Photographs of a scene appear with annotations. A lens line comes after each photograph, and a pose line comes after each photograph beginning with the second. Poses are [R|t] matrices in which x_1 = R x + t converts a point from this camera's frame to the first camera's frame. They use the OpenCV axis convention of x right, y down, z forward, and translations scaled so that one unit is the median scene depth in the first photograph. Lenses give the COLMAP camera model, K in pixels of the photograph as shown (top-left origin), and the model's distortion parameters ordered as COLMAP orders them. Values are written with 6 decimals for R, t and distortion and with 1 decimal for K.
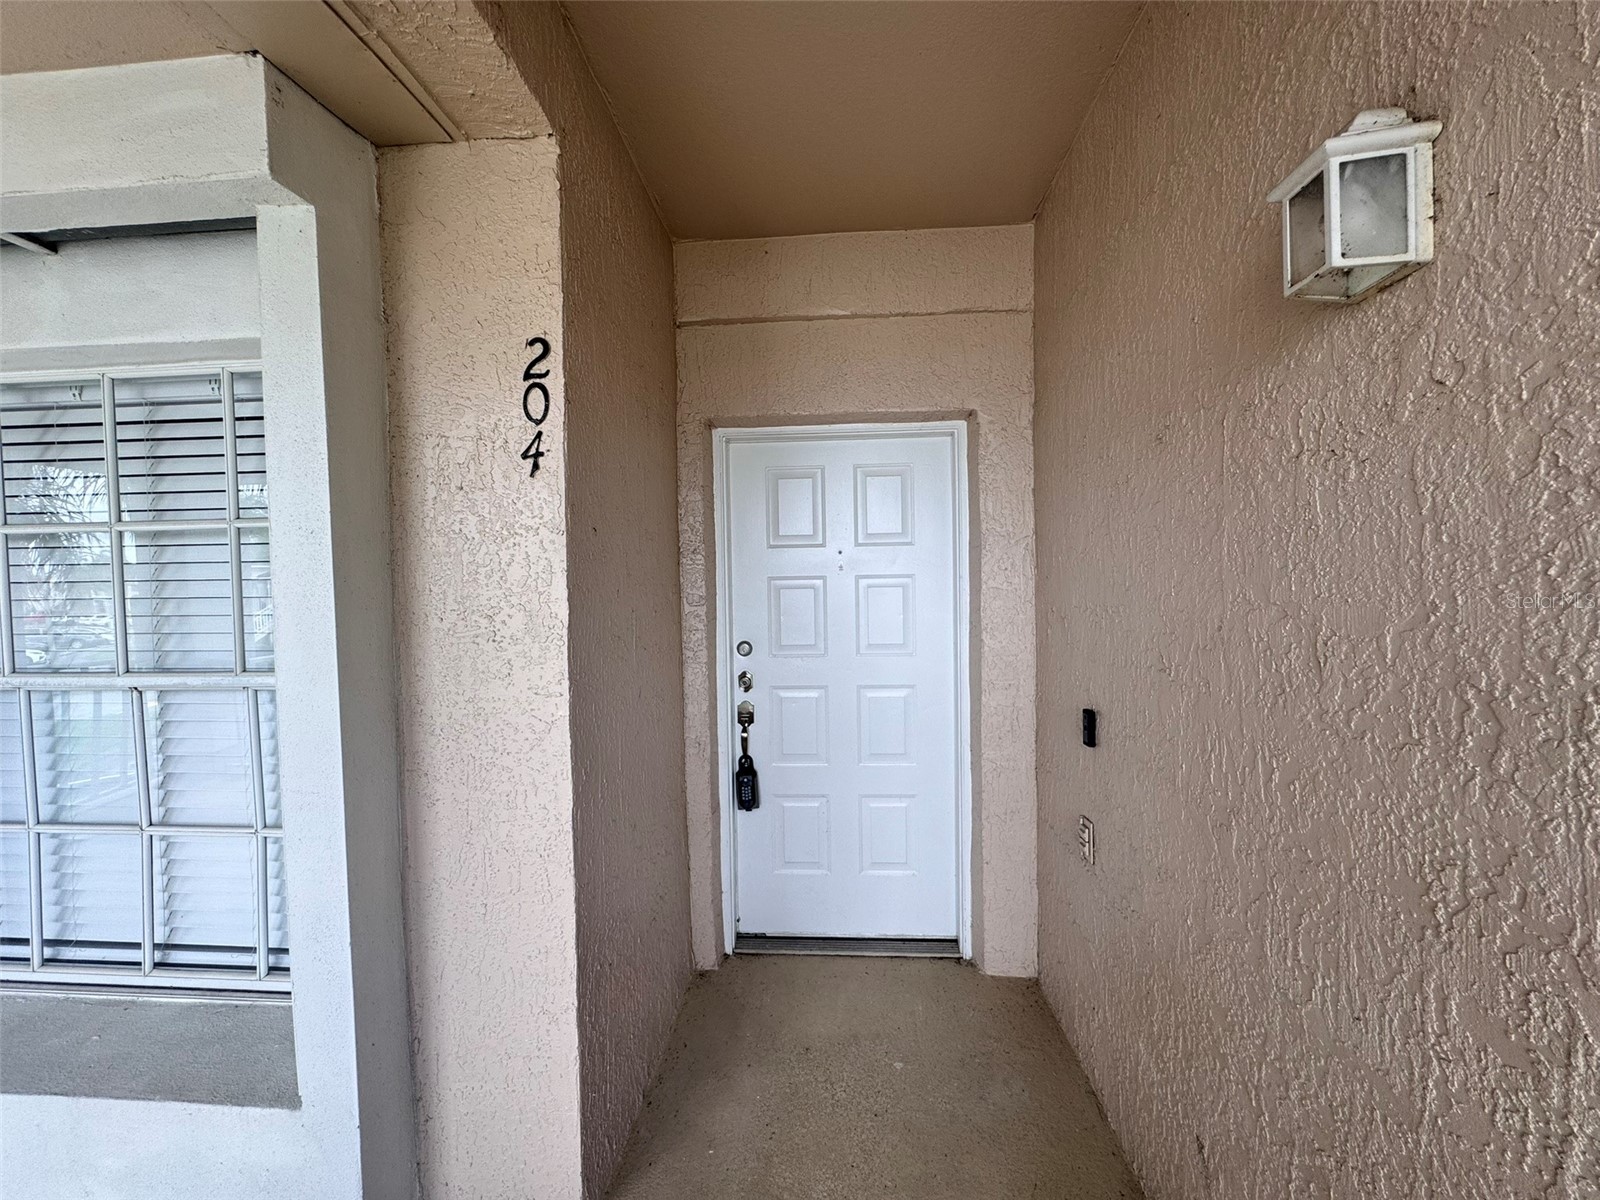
lens RADIAL K [[638.5, 0, 802.1], [0, 638.5, 598.9], [0, 0, 1]] dist [-0.002168, -0.000118]
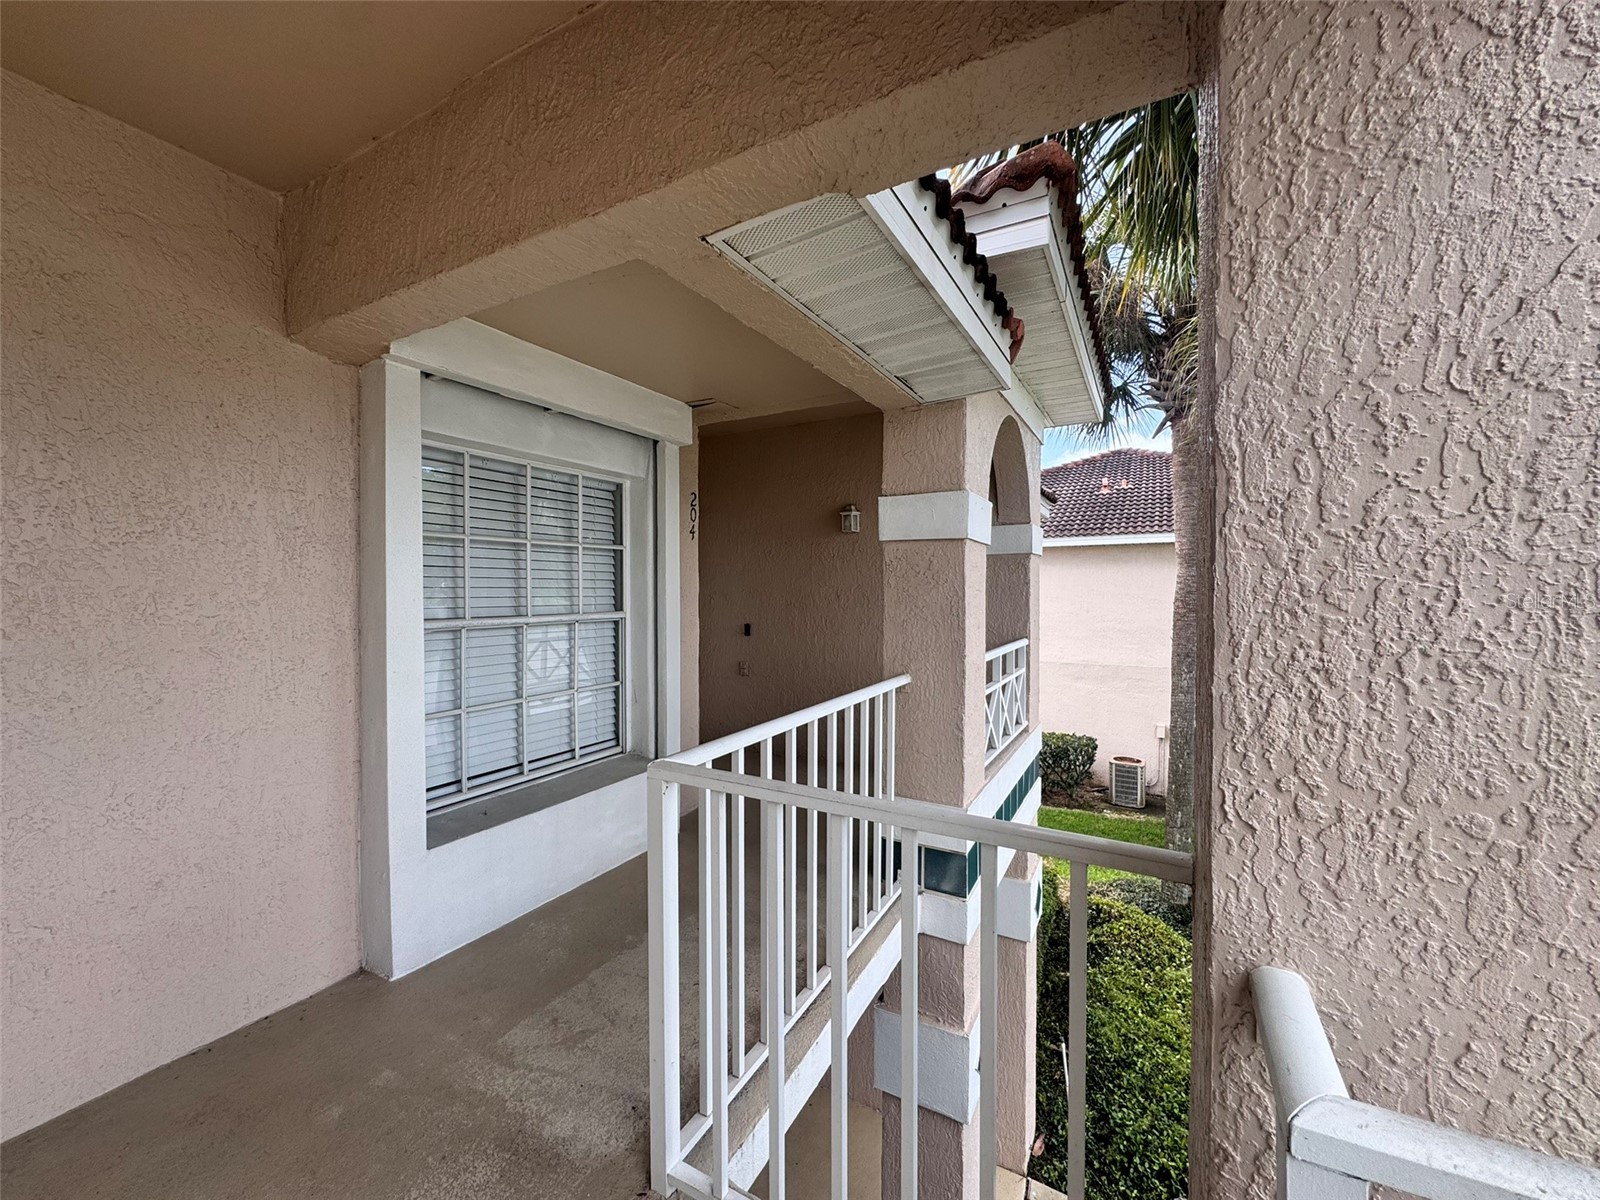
lens RADIAL K [[638.5, 0, 802.1], [0, 638.5, 598.9], [0, 0, 1]] dist [-0.002168, -0.000118]
pose [[0.420356, 0.004116, 0.907350, -2.846911], [0.011656, 0.999883, -0.009936, 0.111743], [-0.907284, 0.014753, 0.420259, -0.670078]]
